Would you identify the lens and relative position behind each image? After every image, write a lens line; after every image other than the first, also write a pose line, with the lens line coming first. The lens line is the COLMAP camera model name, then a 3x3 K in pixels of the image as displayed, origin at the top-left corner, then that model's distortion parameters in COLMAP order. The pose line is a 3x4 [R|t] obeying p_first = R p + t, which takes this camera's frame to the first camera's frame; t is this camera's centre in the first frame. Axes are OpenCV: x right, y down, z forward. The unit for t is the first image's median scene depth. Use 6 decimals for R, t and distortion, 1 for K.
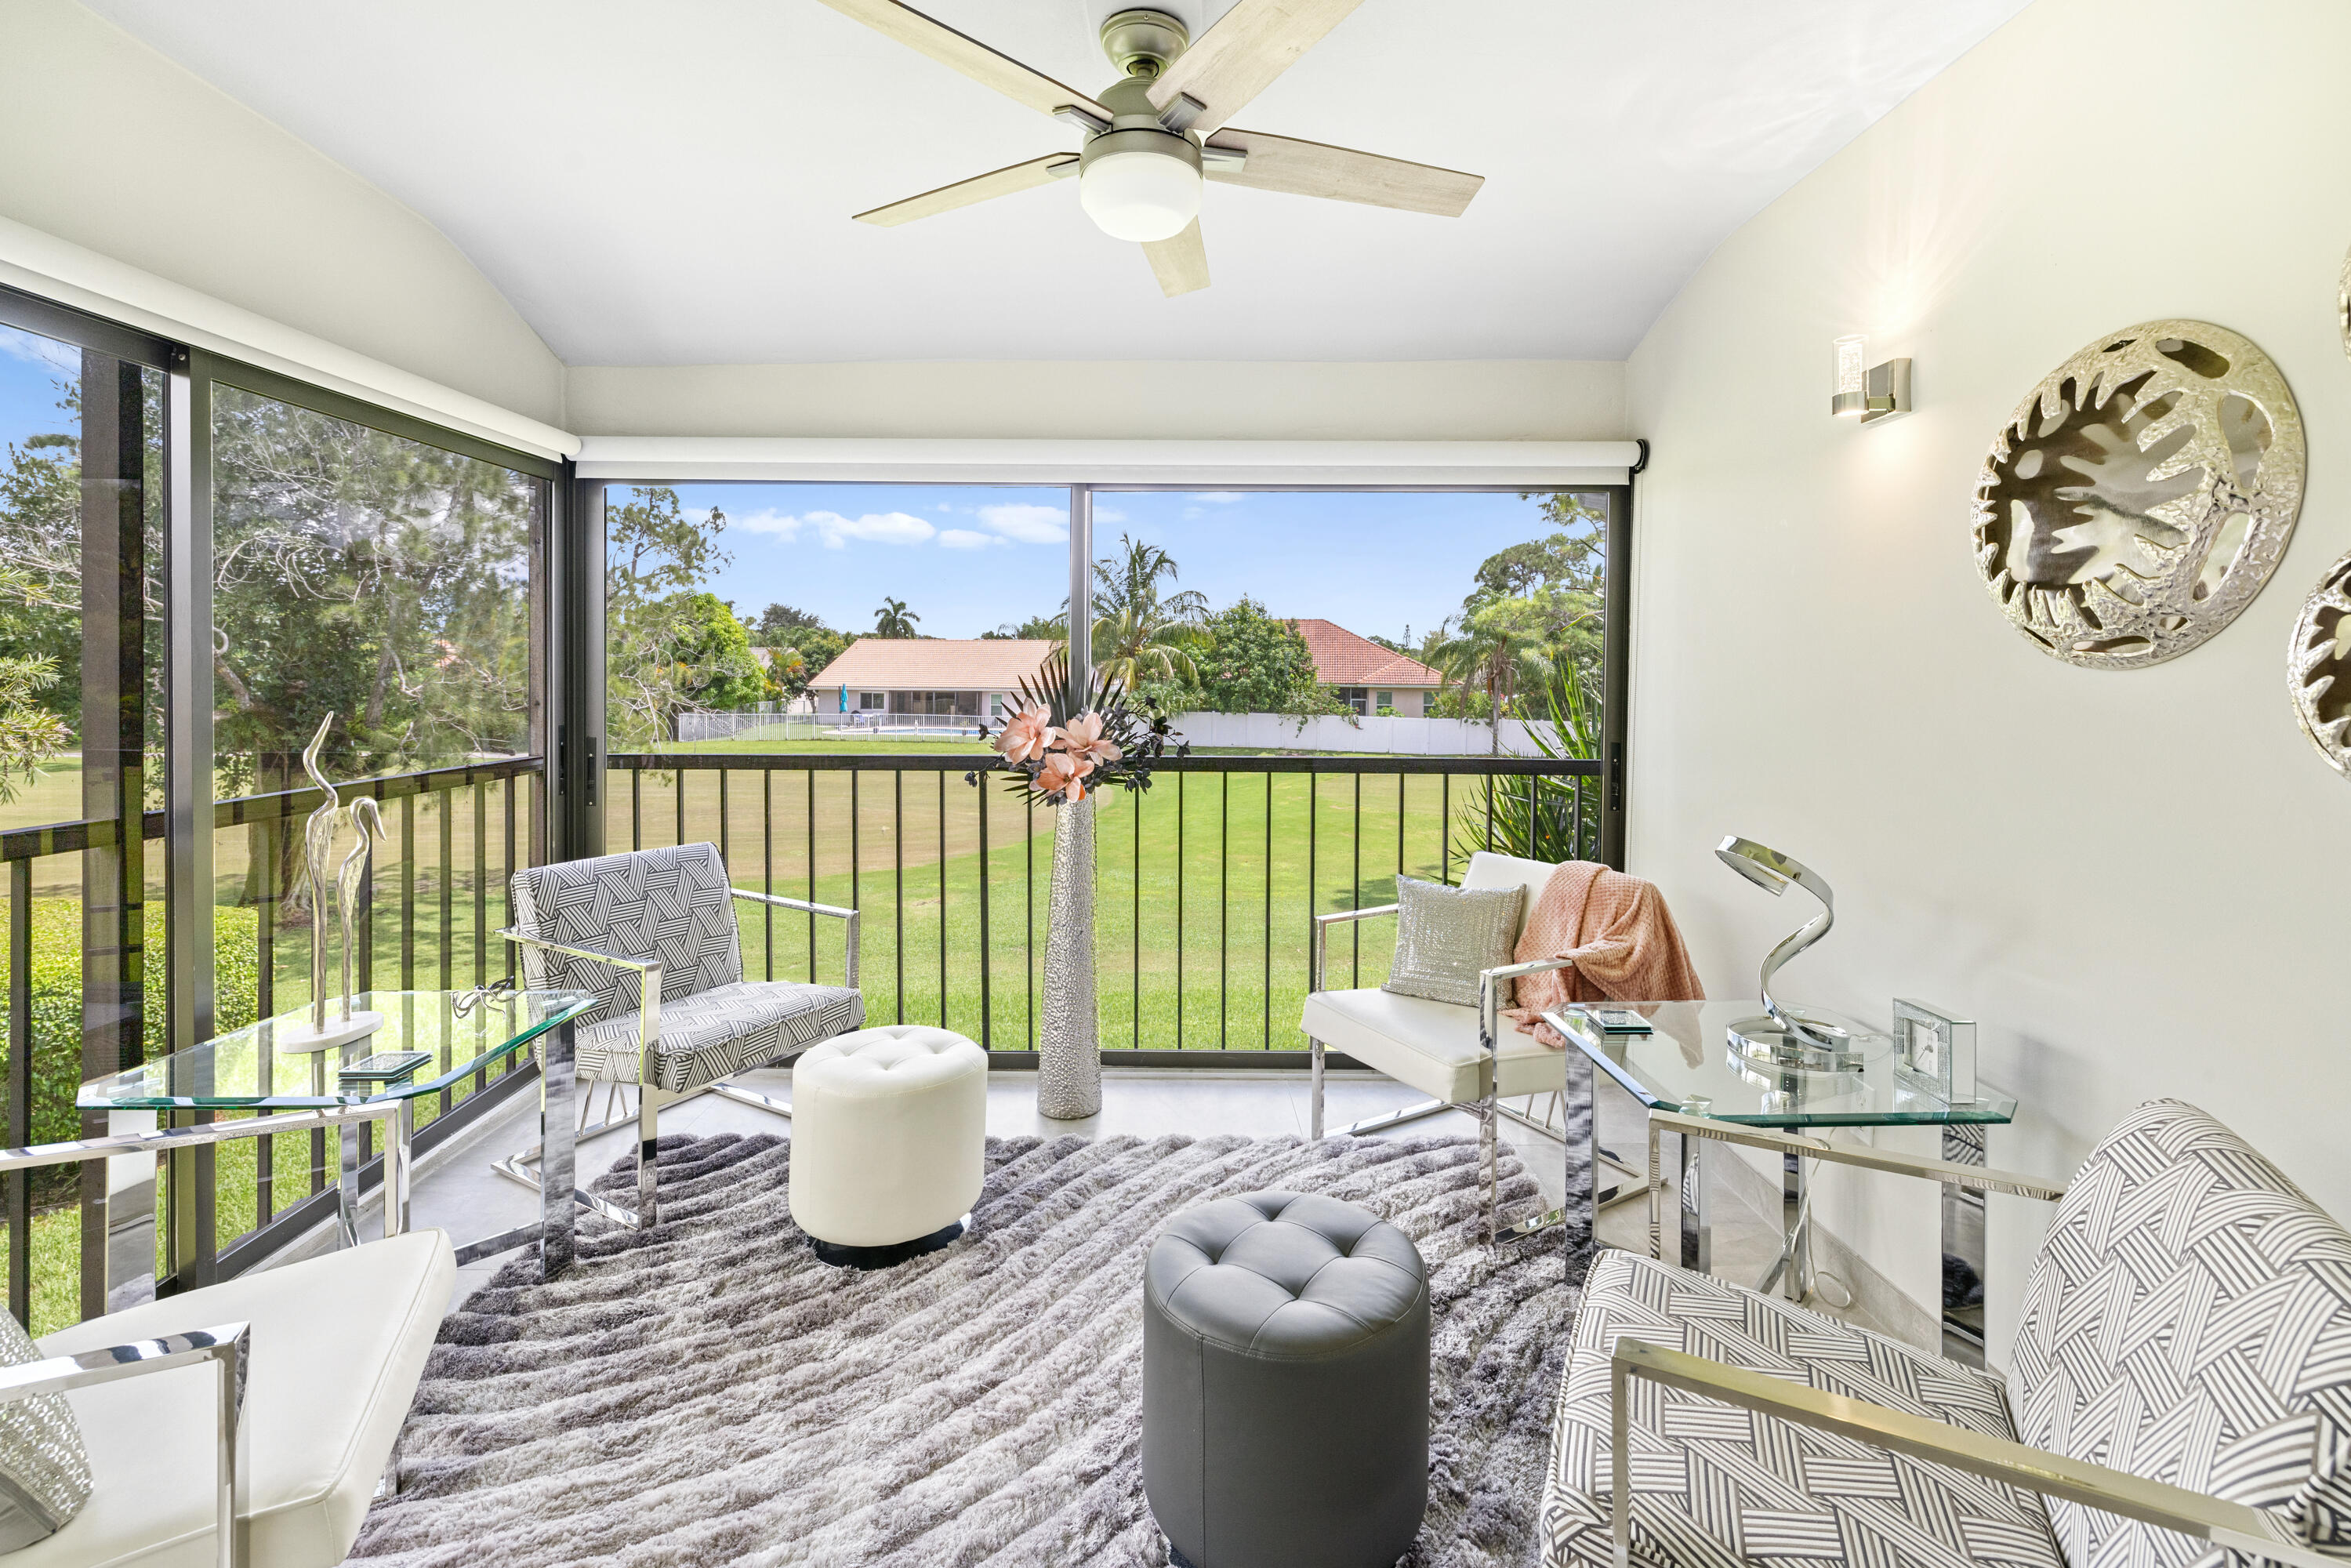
lens RADIAL K [[1032.0, 0, 1179.7], [0, 1032.0, 682.5], [0, 0, 1]] dist [-0.002400, 0.000094]
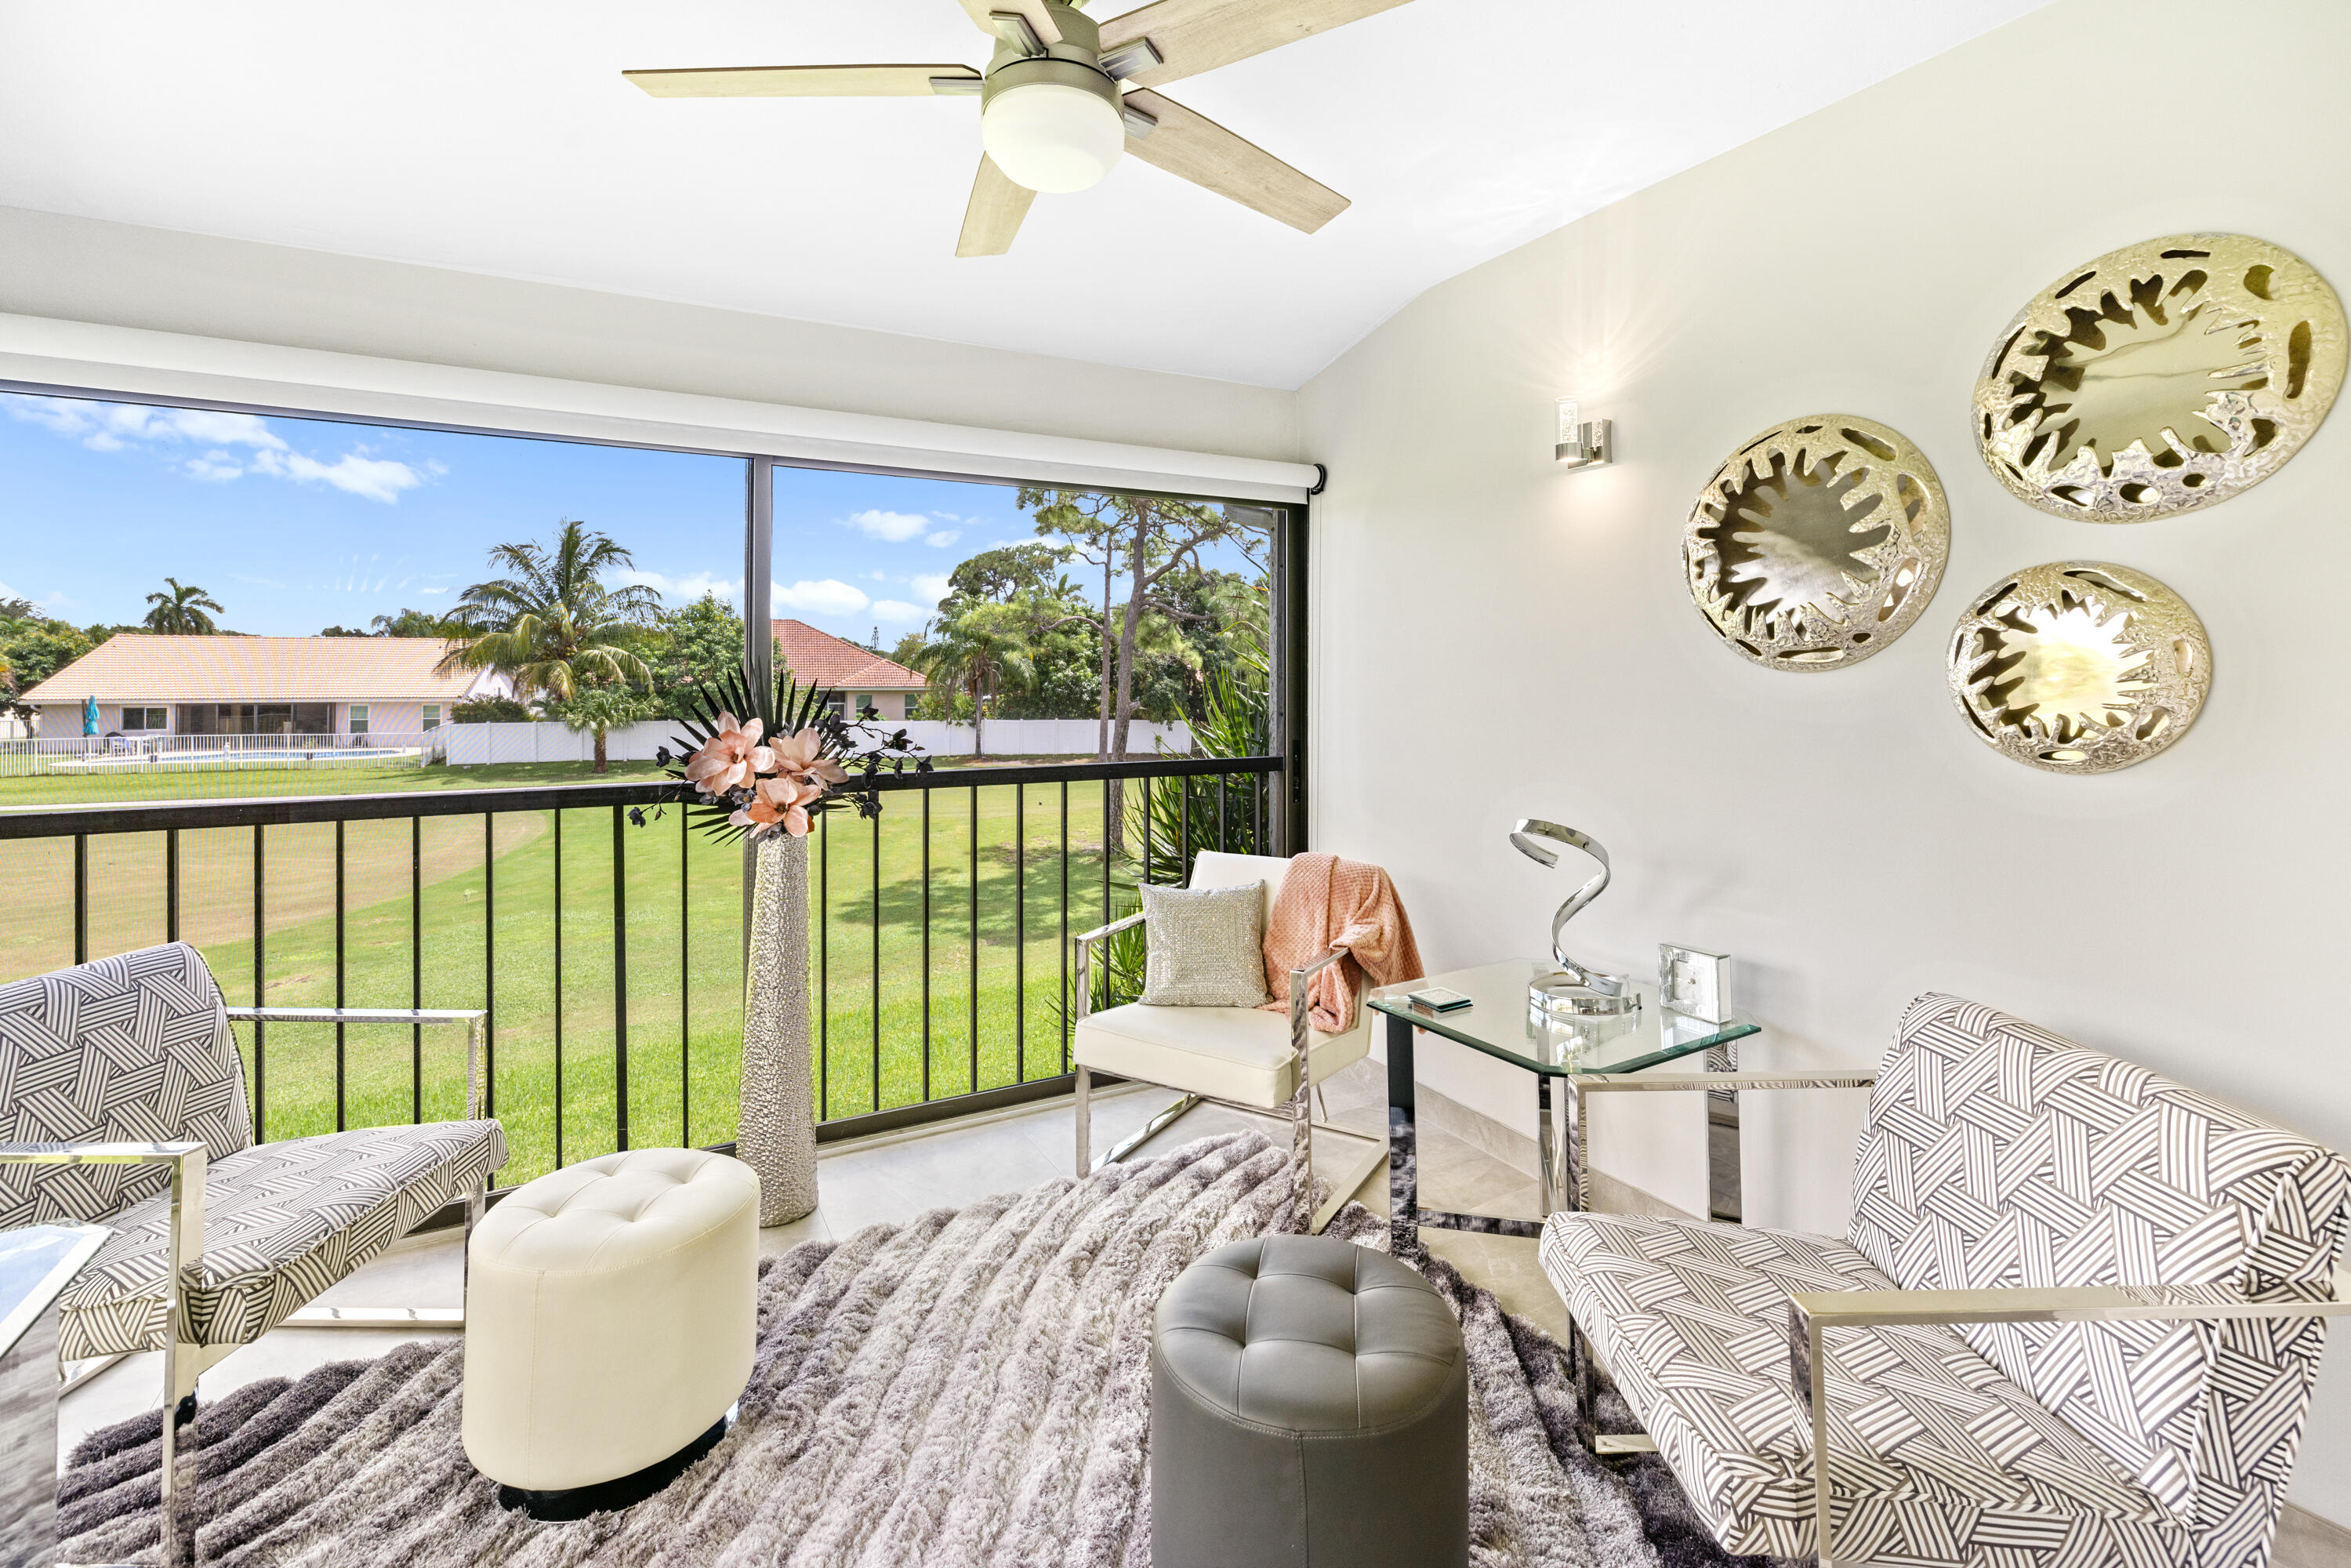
lens RADIAL K [[1028.5, 0, 1176.9], [0, 1028.5, 658.4], [0, 0, 1]] dist [-0.001029, -0.000222]
pose [[0.876649, 0.001058, 0.481130, -0.251473], [0.011183, 0.999683, -0.022575, -0.005365], [-0.481001, 0.025171, 0.876359, 0.133887]]
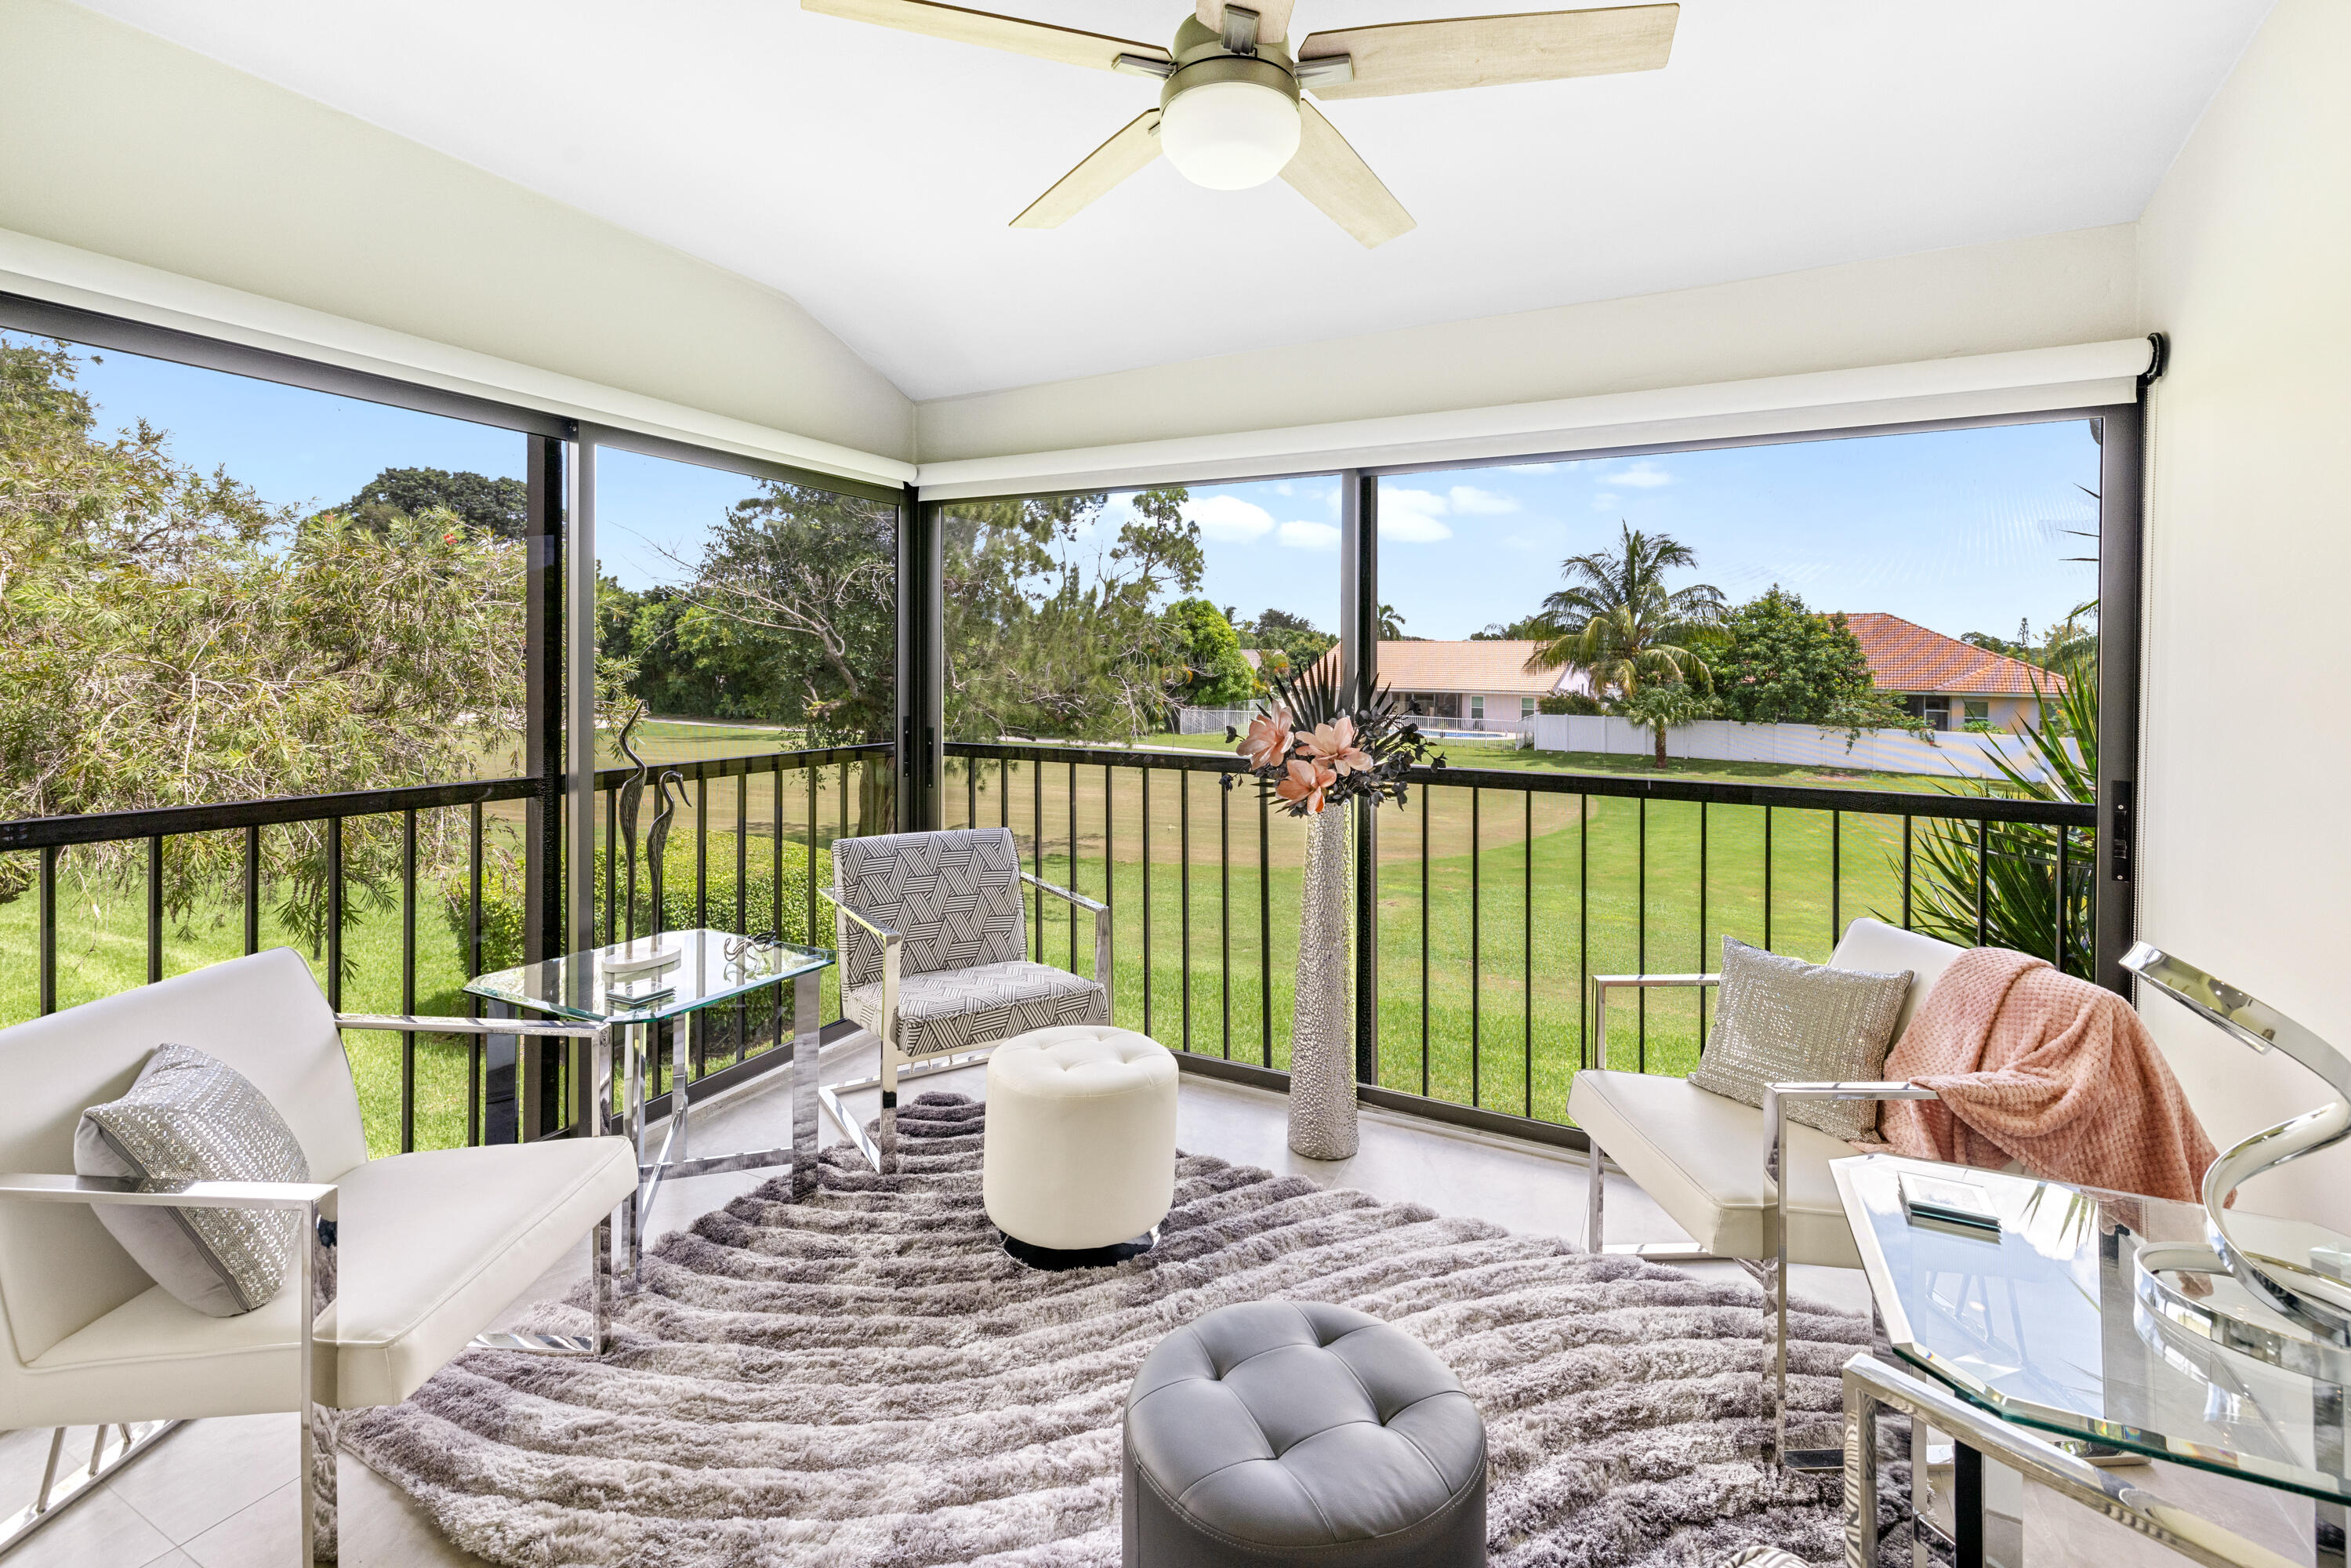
lens RADIAL K [[1026.9, 0, 1170.8], [0, 1026.9, 667.8], [0, 0, 1]] dist [-0.000611, -0.000022]
pose [[0.888810, 0.003933, -0.458259, 0.211356], [-0.011029, 0.999857, -0.012809, -0.001267], [0.458143, 0.016439, 0.888726, 0.129157]]
